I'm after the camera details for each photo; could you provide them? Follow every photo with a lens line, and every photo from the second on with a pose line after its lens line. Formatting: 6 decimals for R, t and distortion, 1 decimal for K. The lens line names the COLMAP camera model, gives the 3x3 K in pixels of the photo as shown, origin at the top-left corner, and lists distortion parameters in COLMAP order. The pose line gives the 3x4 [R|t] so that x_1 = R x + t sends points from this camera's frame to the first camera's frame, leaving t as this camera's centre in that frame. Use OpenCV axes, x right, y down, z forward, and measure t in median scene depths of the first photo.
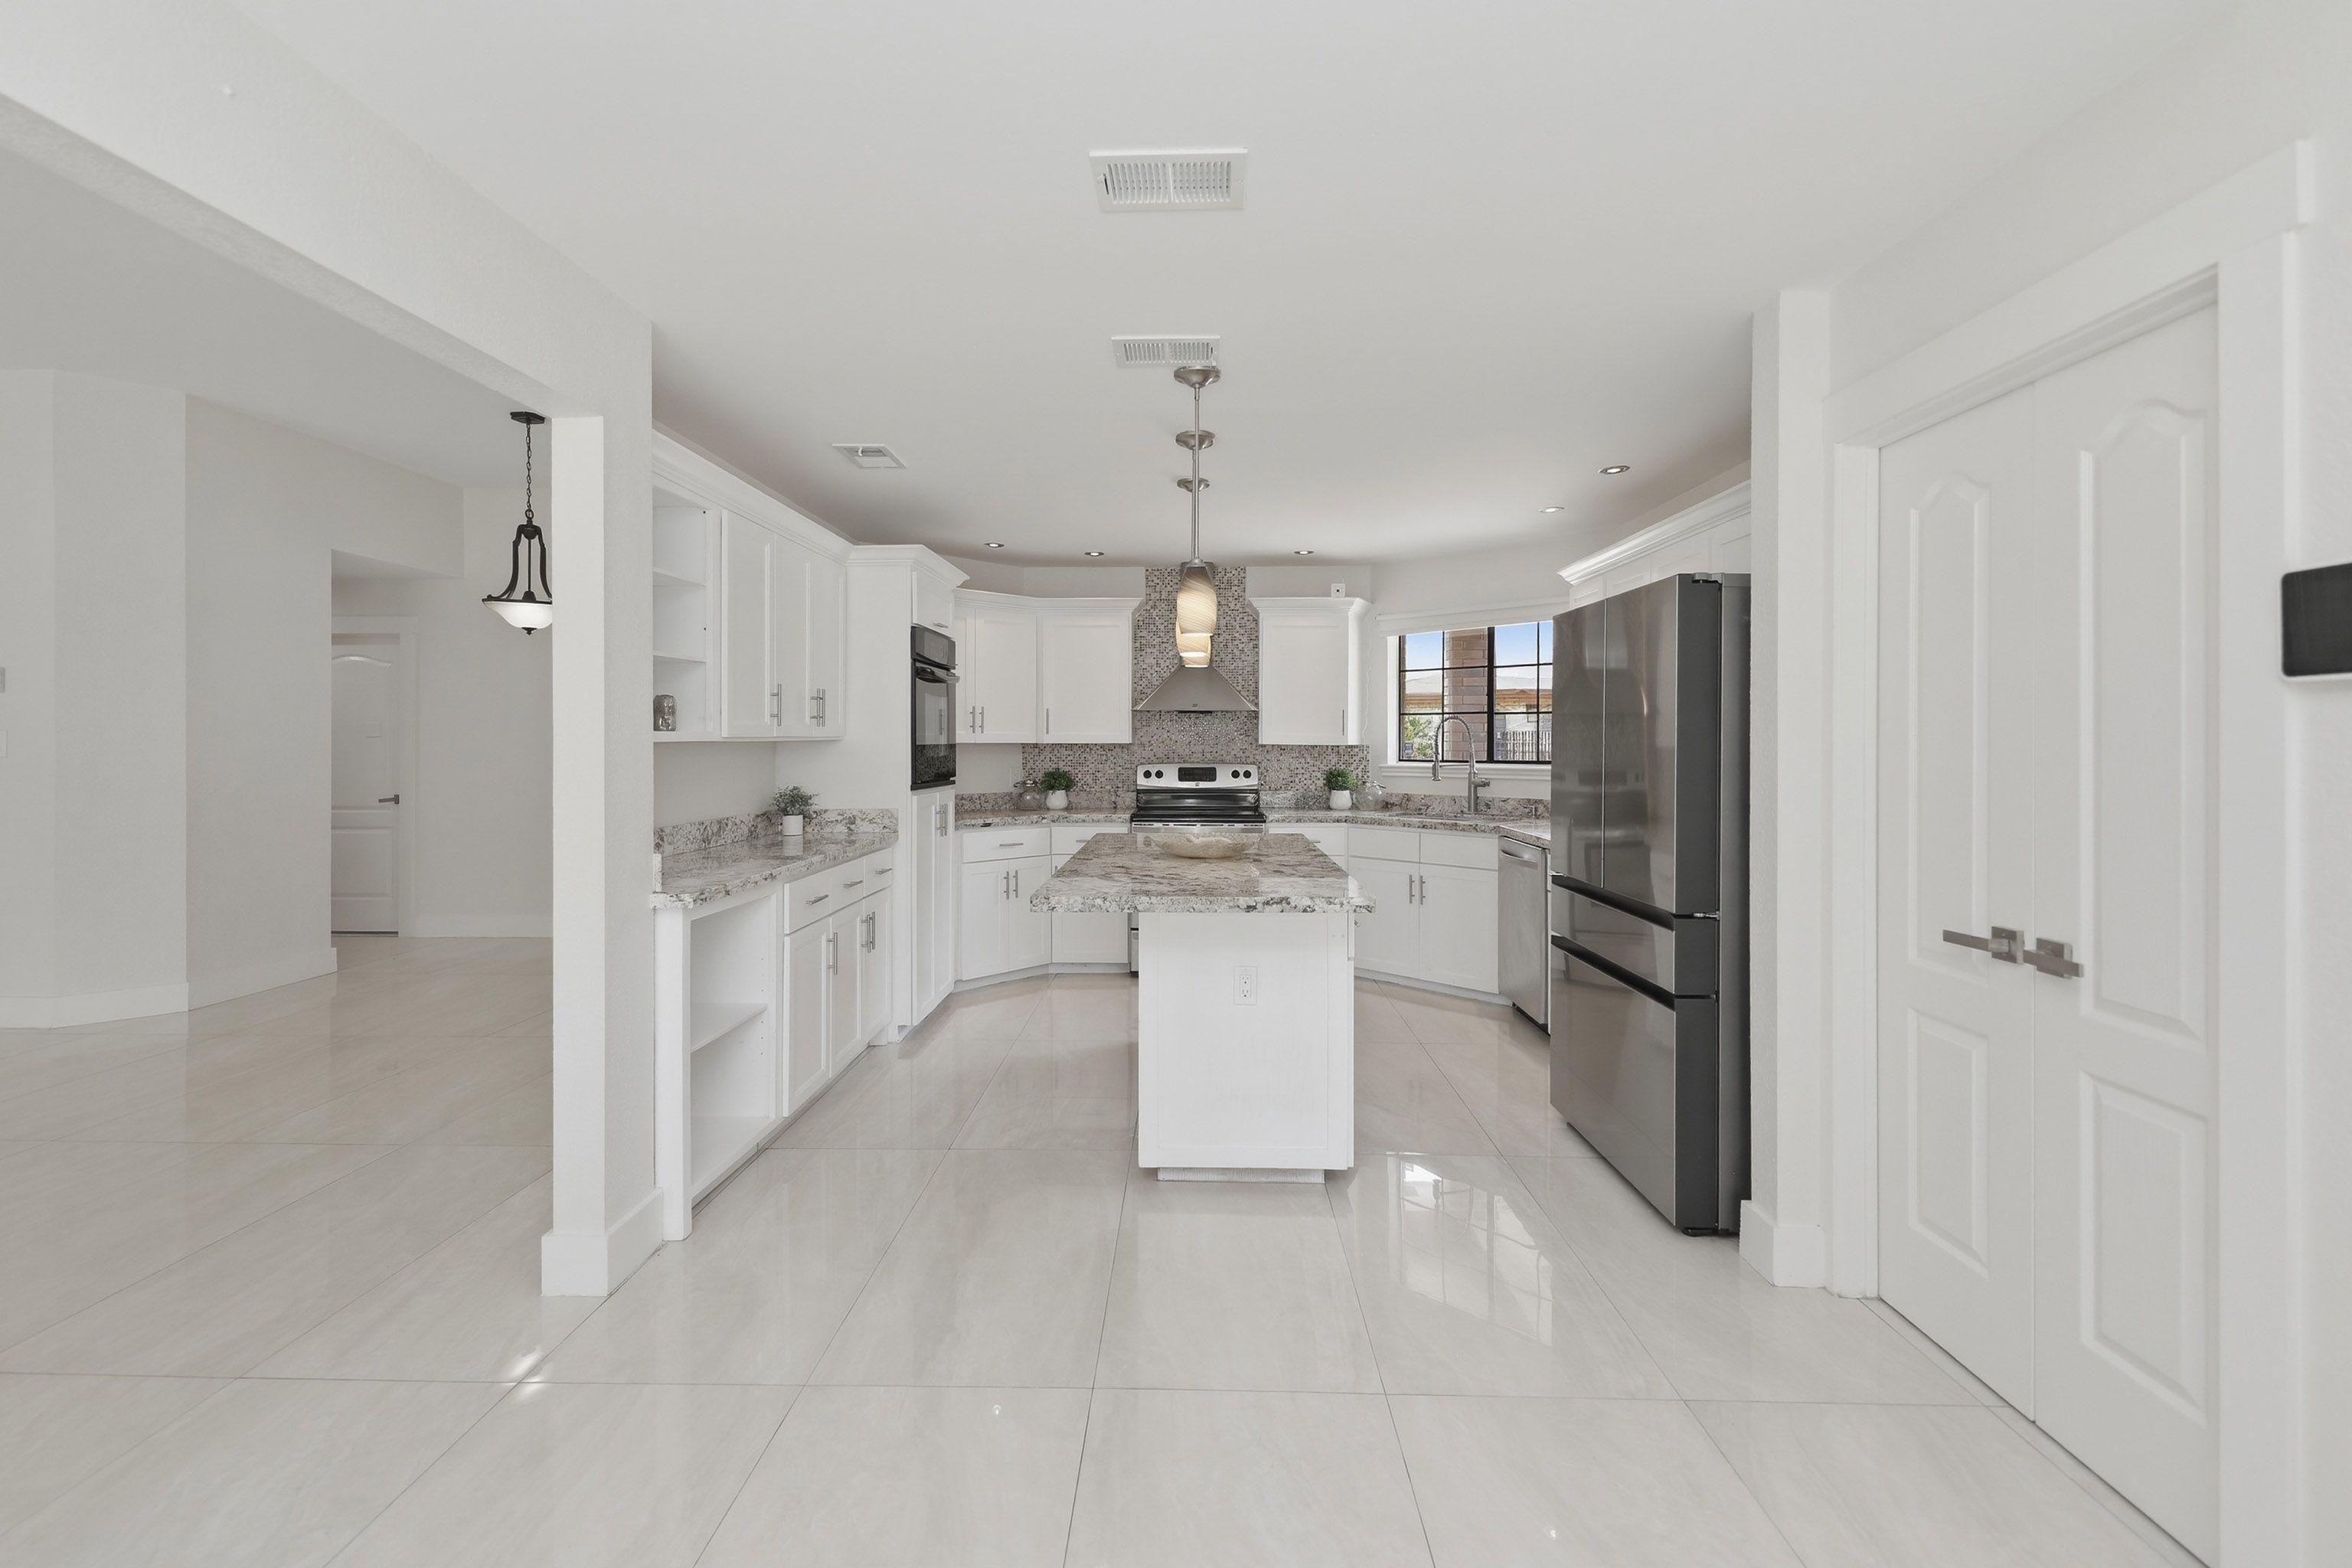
lens RADIAL K [[1001.3, 0, 1180.6], [0, 1001.3, 743.5], [0, 0, 1]] dist [0.000474, -0.000017]
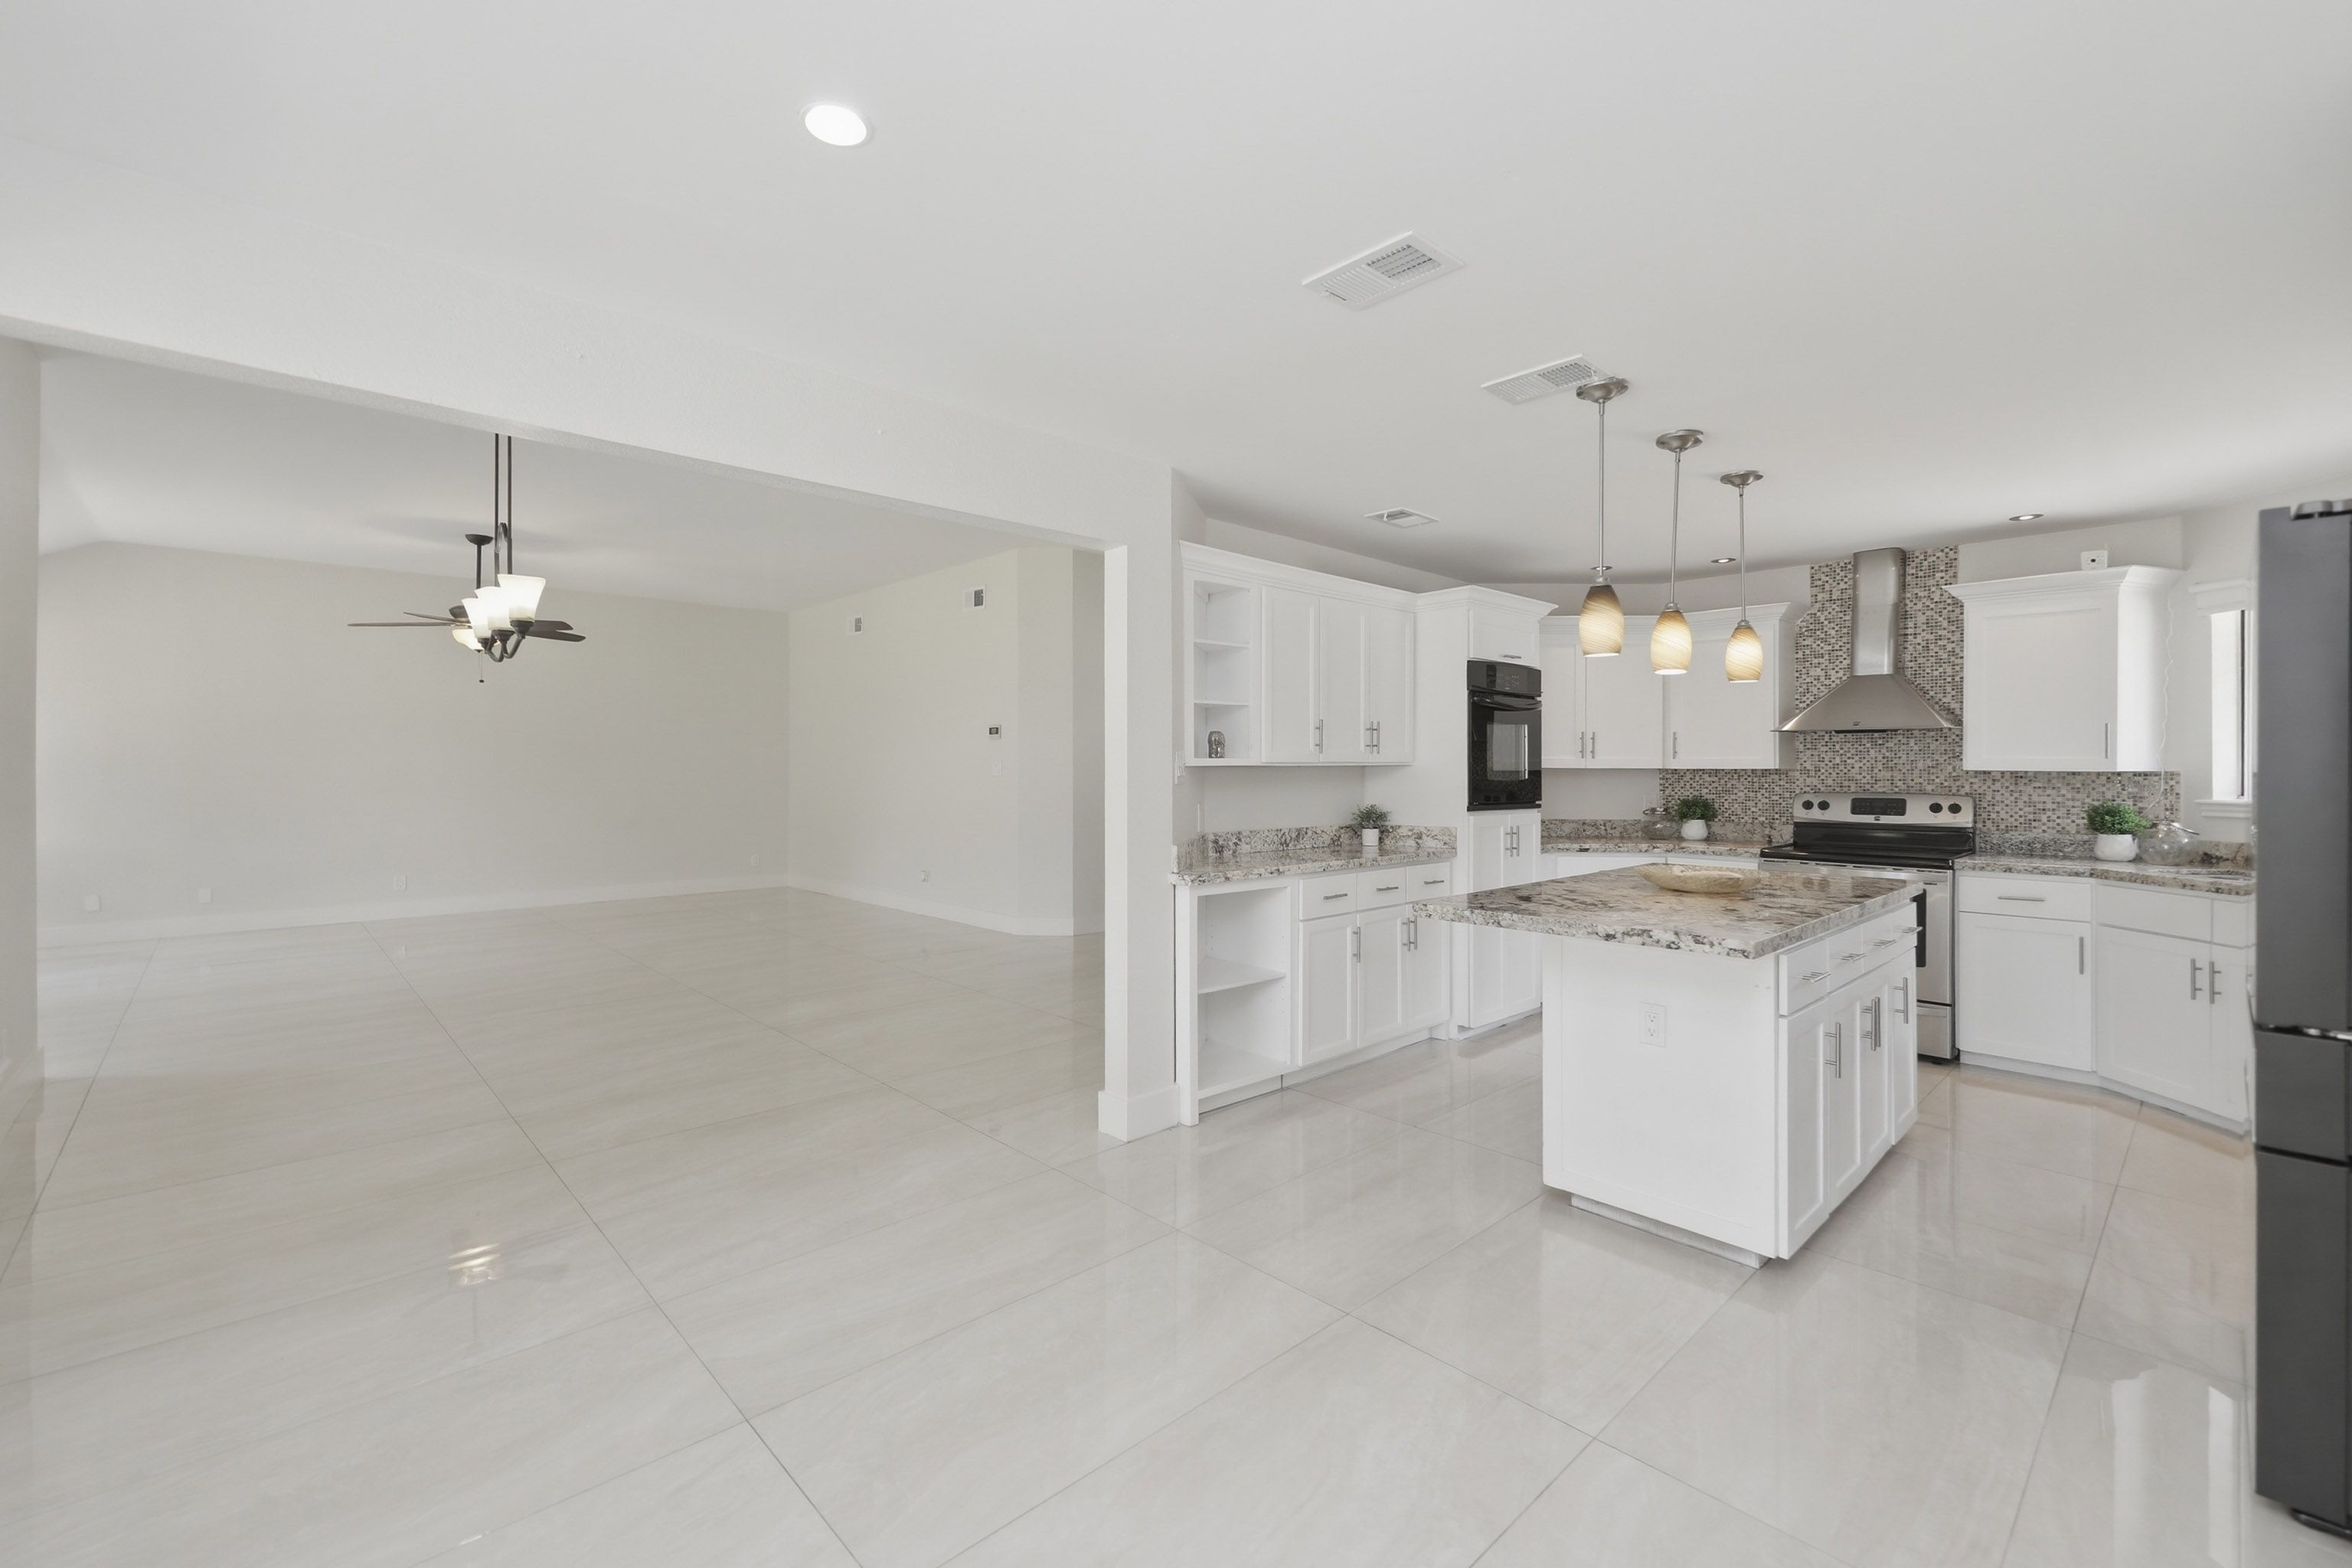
lens RADIAL K [[993.8, 0, 1175.1], [0, 993.8, 766.5], [0, 0, 1]] dist [0.000501, -0.000246]
pose [[0.696297, -0.000751, -0.717754, 0.217900], [-0.002328, 0.999992, -0.003305, 0.001909], [0.717750, 0.003972, 0.696289, 0.013968]]
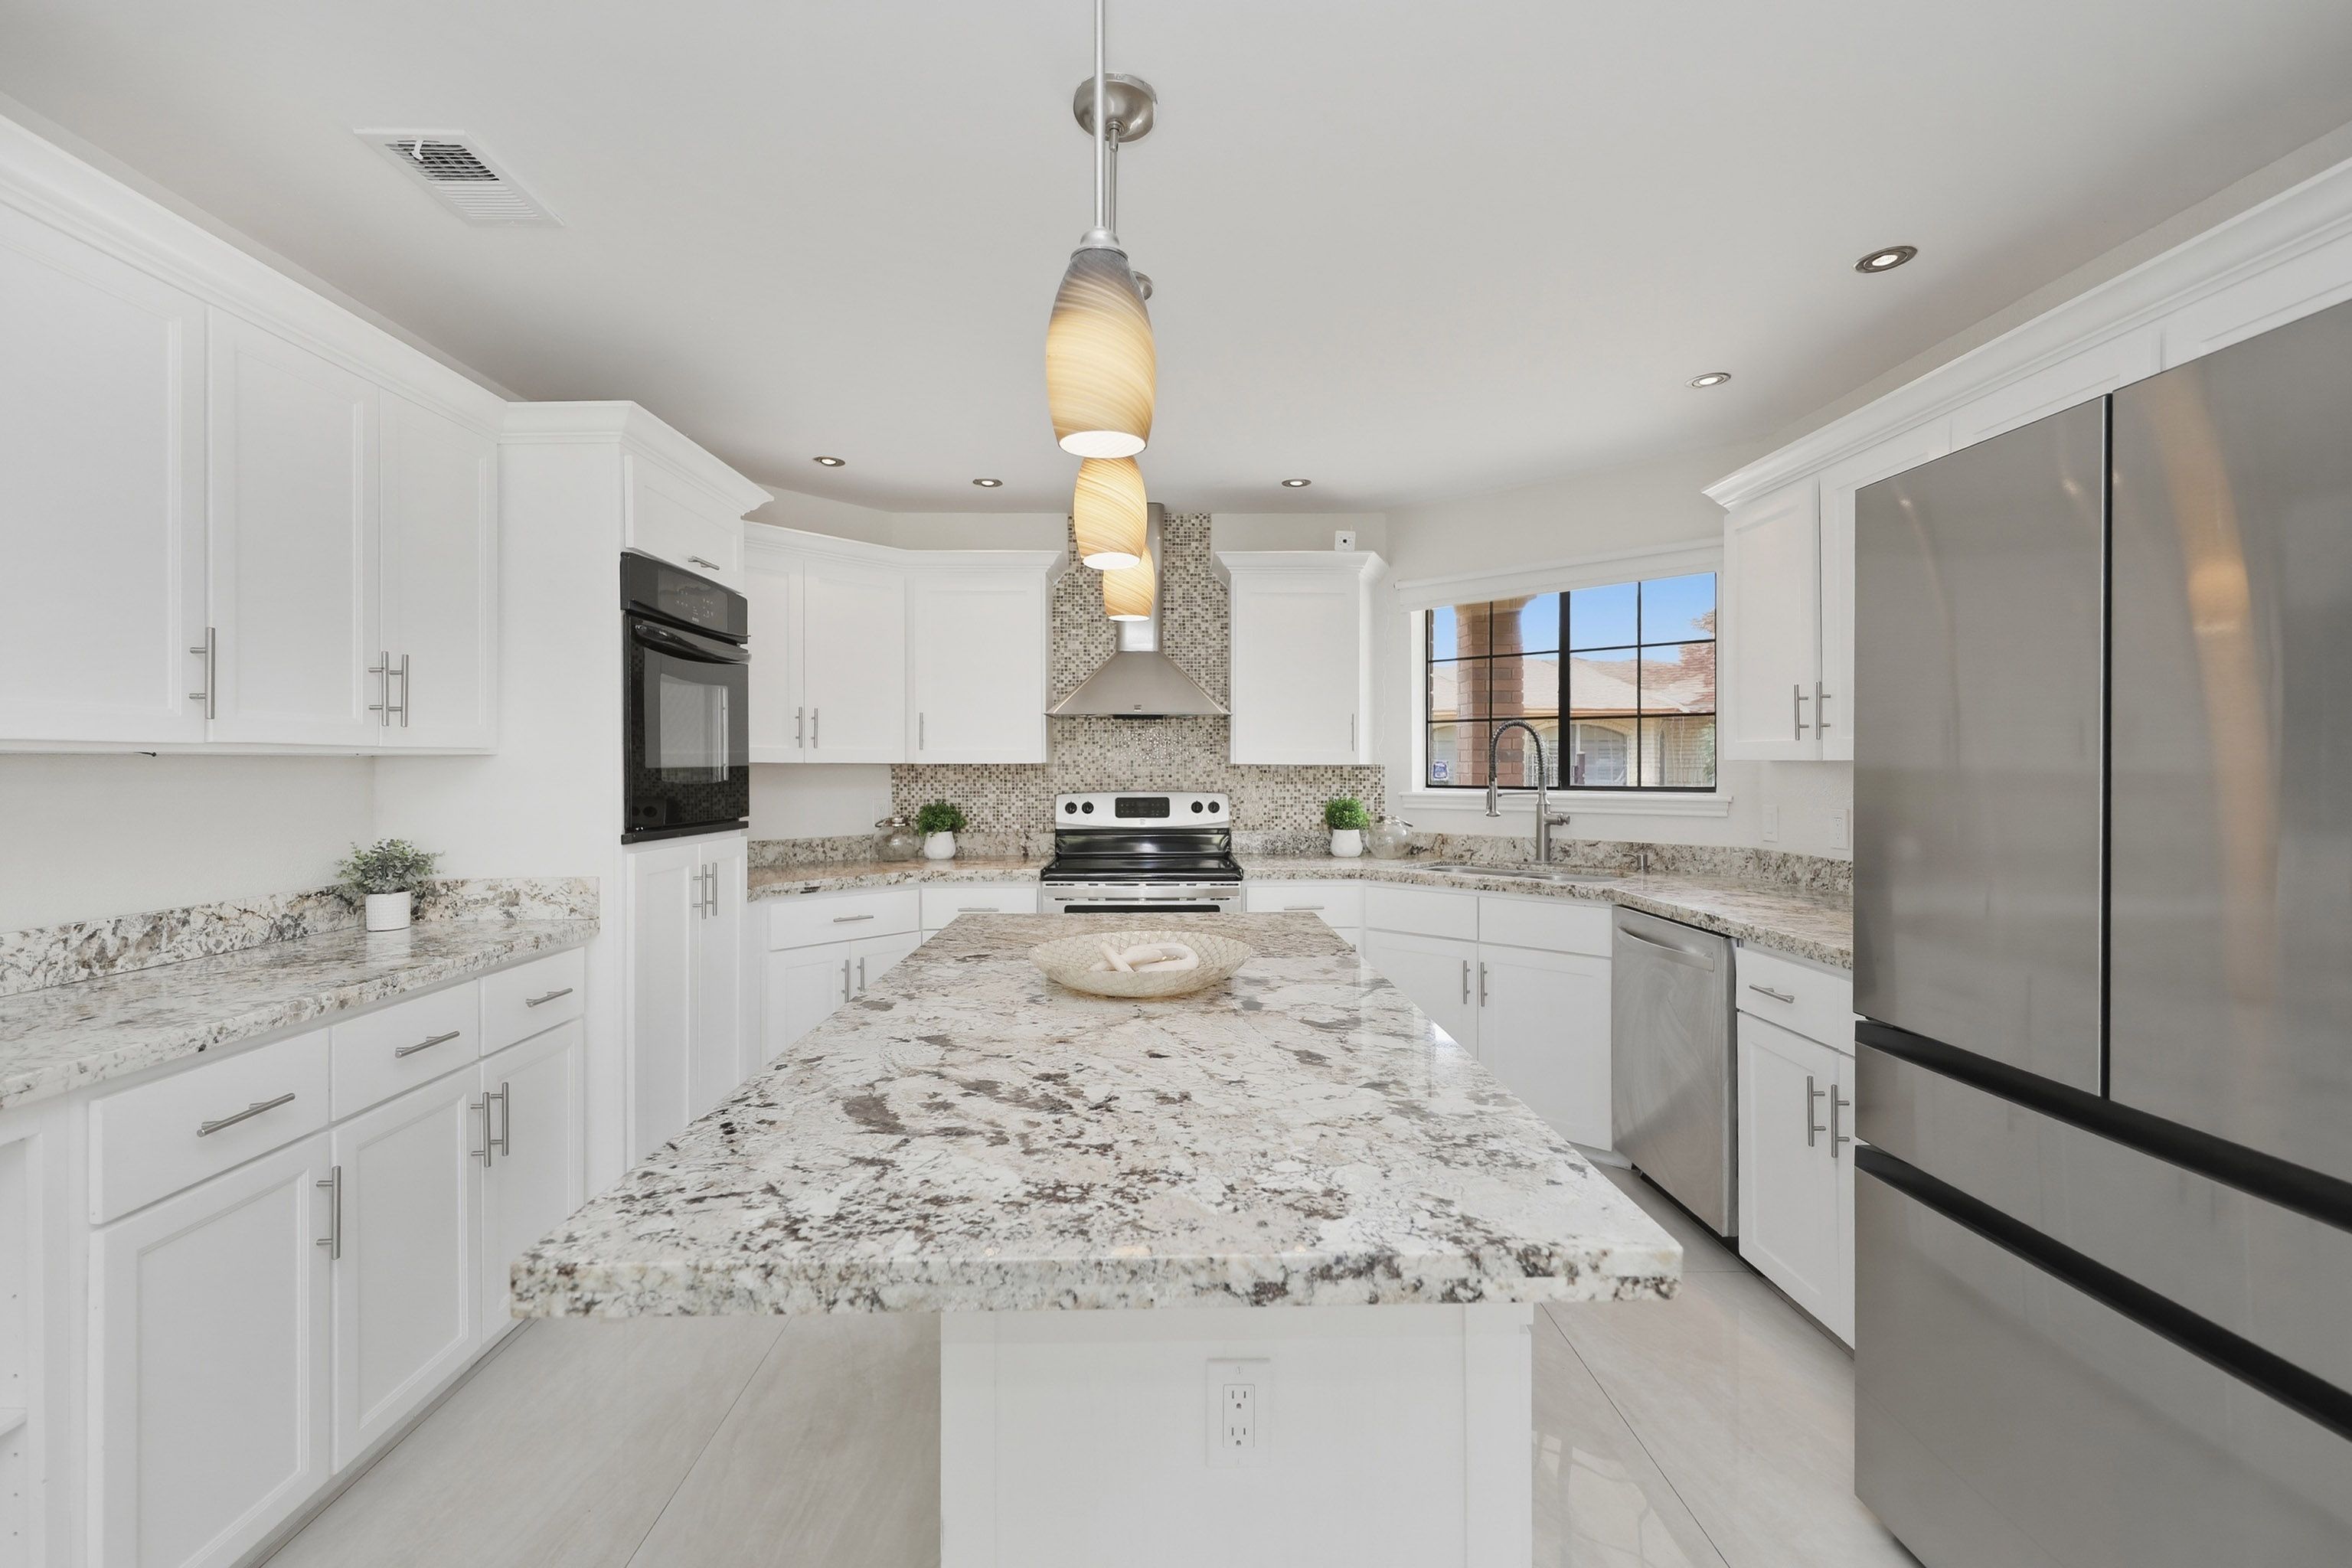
lens RADIAL K [[993.8, 0, 1175.1], [0, 993.8, 766.5], [0, 0, 1]] dist [0.000501, -0.000246]
pose [[0.999317, -0.003000, 0.036838, 0.015112], [0.003104, 0.999991, -0.002771, 0.004352], [-0.036830, 0.002884, 0.999317, 0.329818]]
